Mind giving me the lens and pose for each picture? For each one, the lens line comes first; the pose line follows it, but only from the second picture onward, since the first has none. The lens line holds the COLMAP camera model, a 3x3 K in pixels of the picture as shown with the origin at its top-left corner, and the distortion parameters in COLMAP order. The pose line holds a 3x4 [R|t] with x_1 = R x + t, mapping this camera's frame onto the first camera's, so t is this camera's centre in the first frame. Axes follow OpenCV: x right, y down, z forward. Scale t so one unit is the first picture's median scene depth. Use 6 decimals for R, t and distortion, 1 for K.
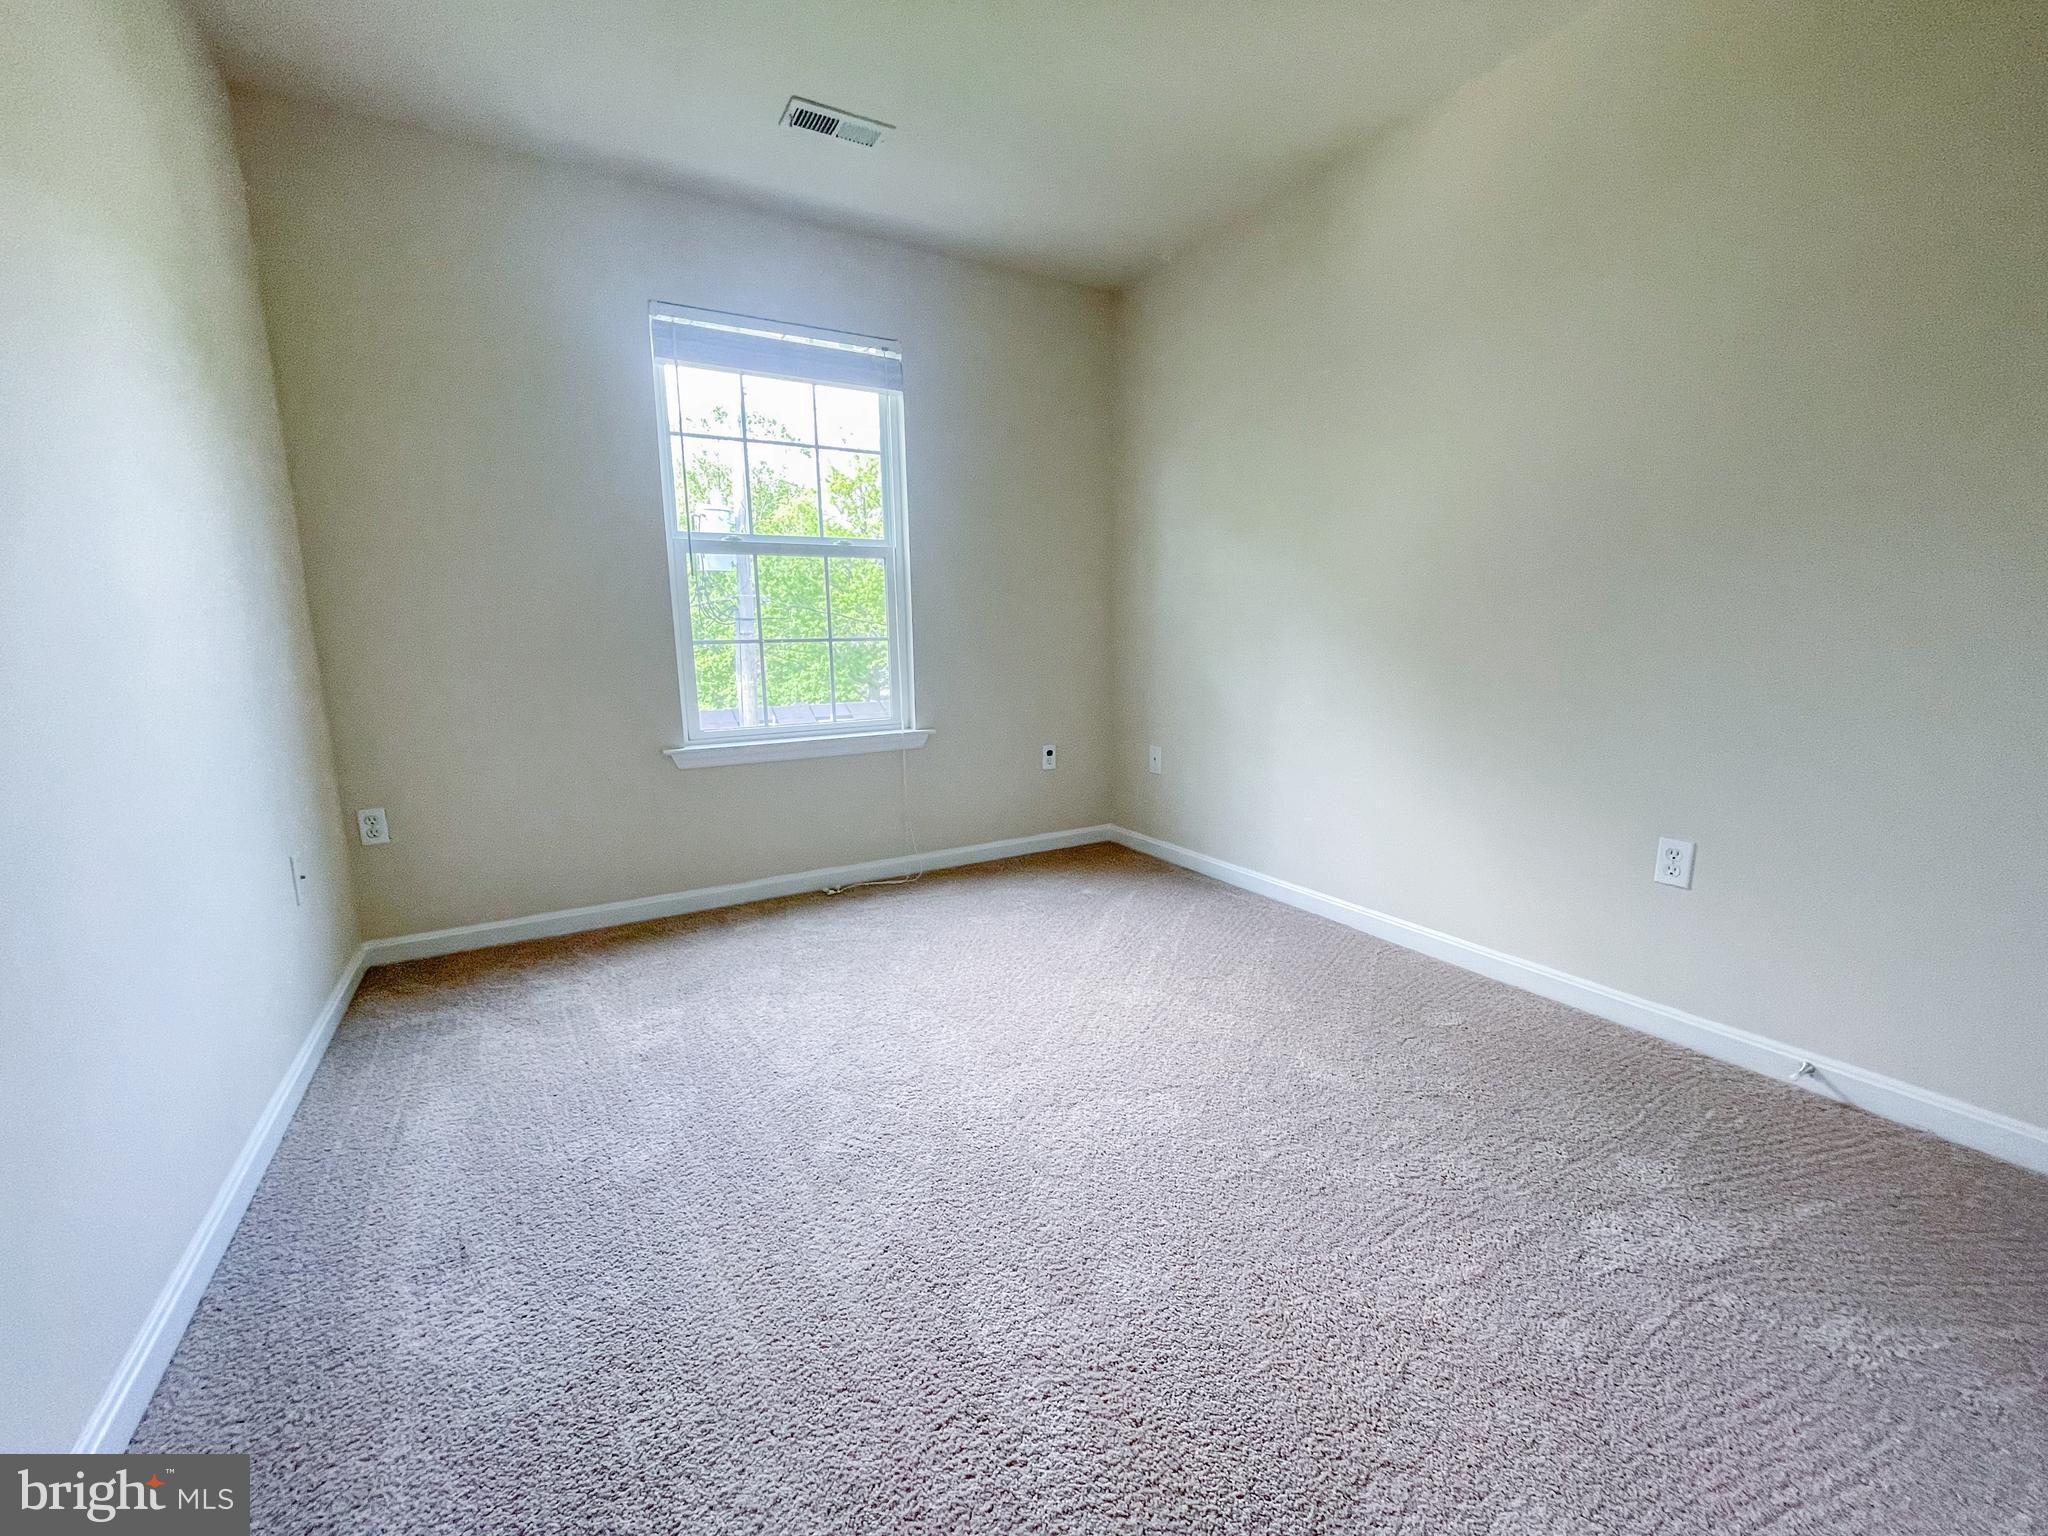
lens RADIAL K [[821.6, 0, 1024.6], [0, 821.6, 766.8], [0, 0, 1]] dist [-0.001420, -0.000403]
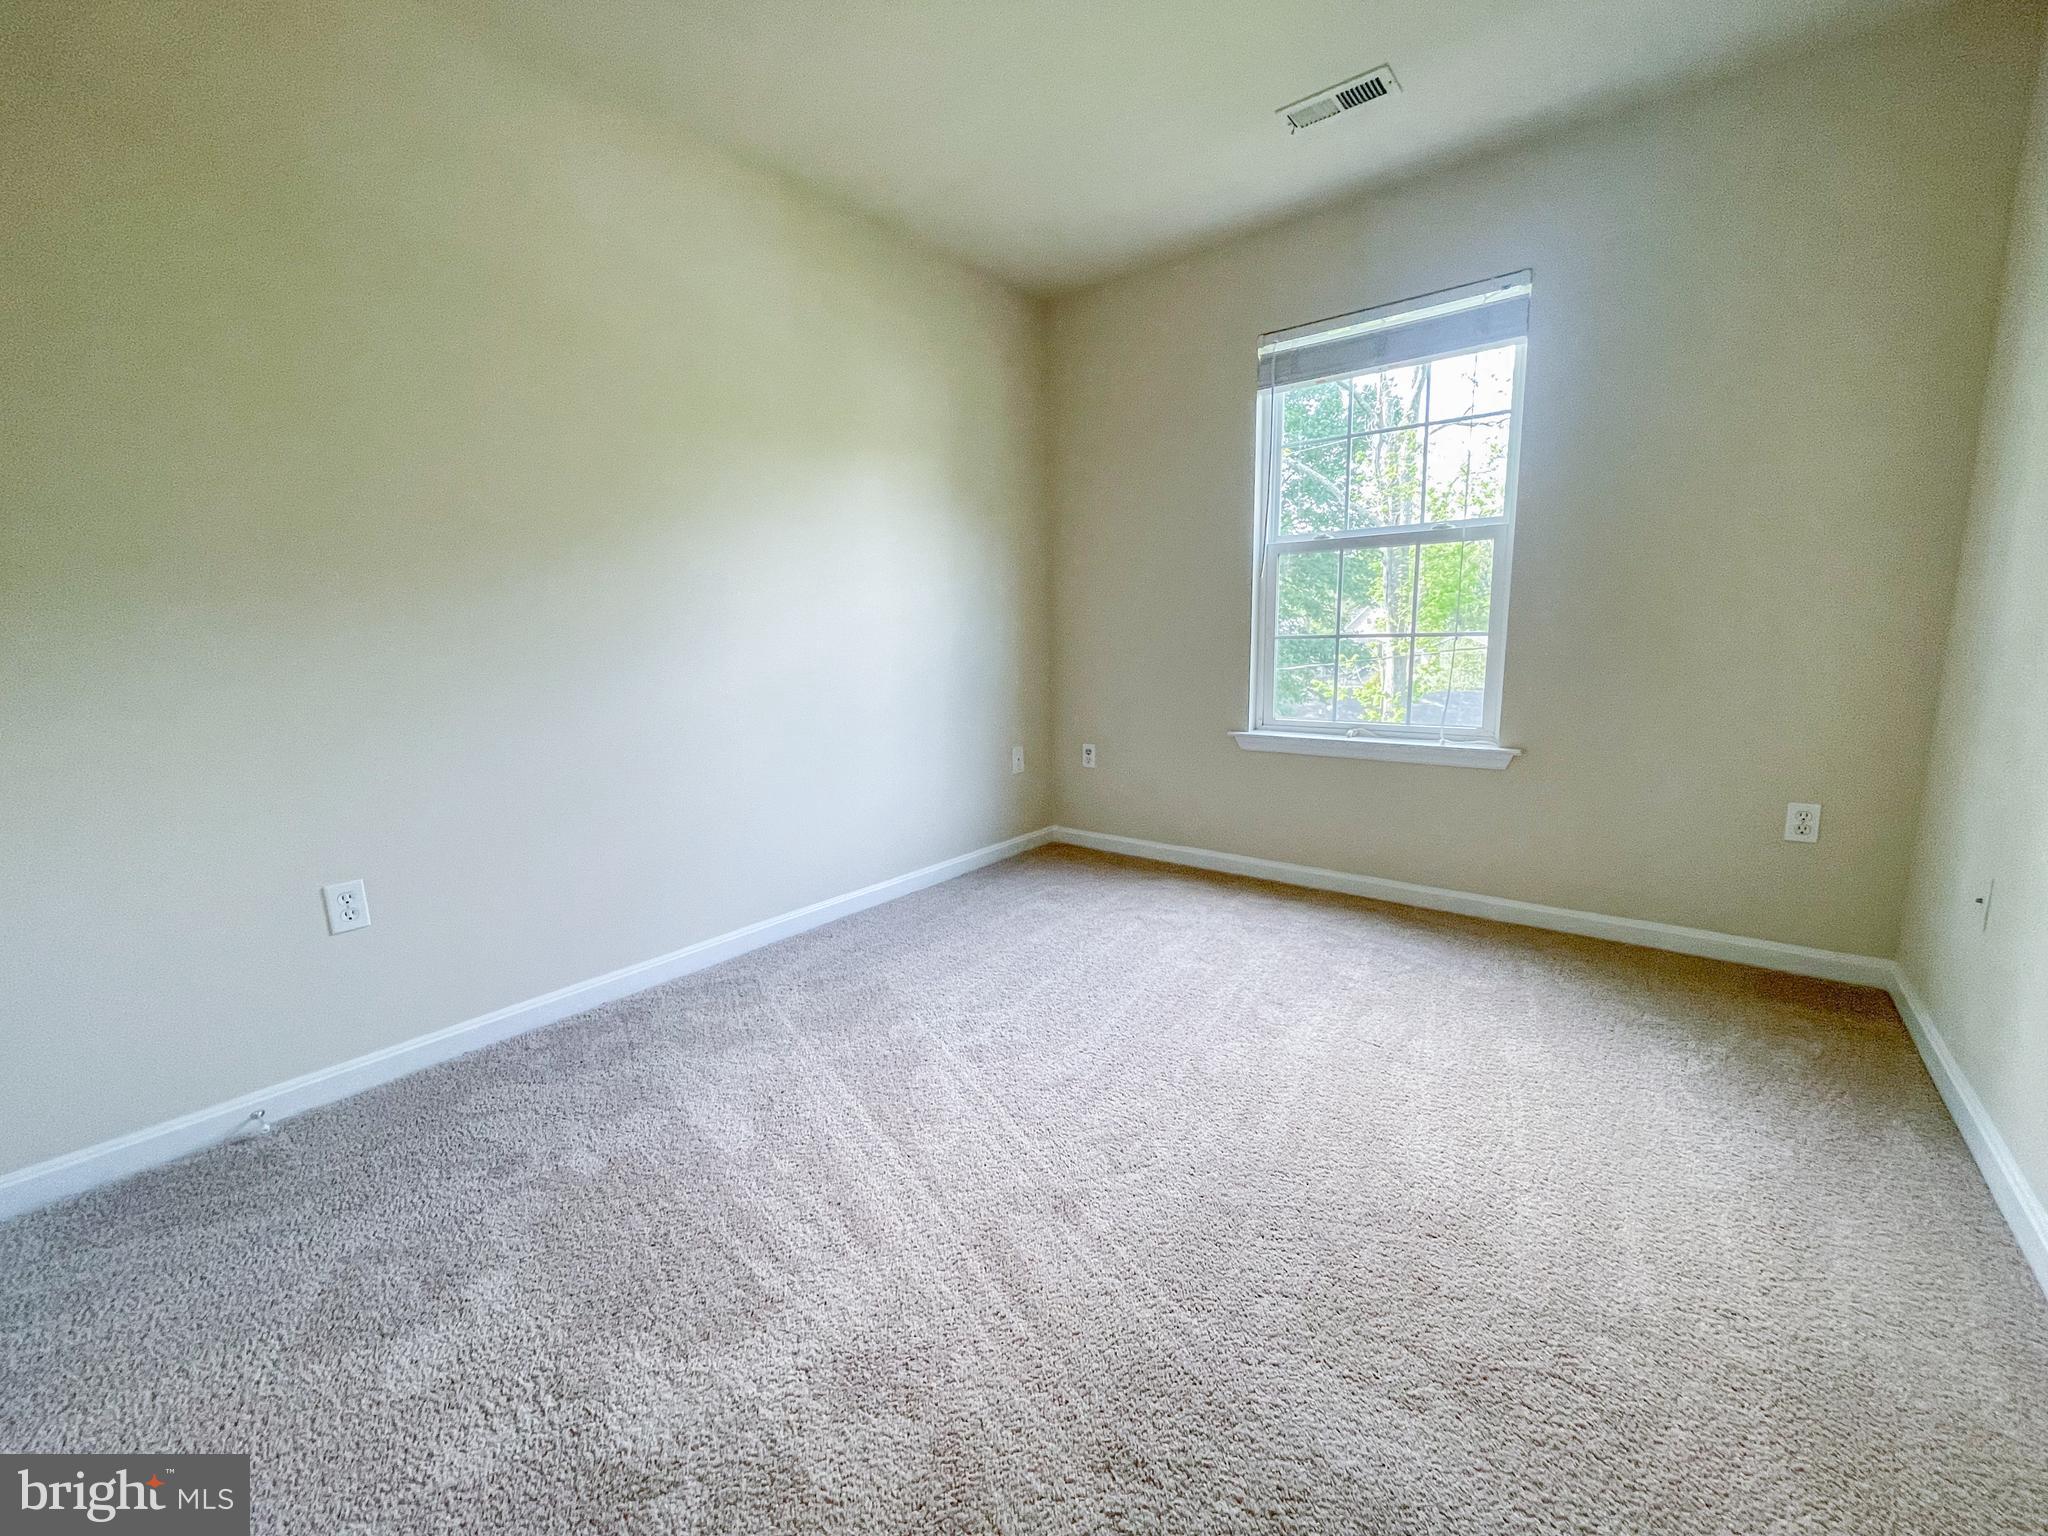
lens RADIAL K [[821.6, 0, 1038.2], [0, 821.6, 774.0], [0, 0, 1]] dist [-0.001420, -0.000403]
pose [[0.361250, 0.161958, -0.918296, 0.508076], [-0.141604, 0.982908, 0.117648, -0.053728], [0.921654, 0.087534, 0.378009, 0.297151]]
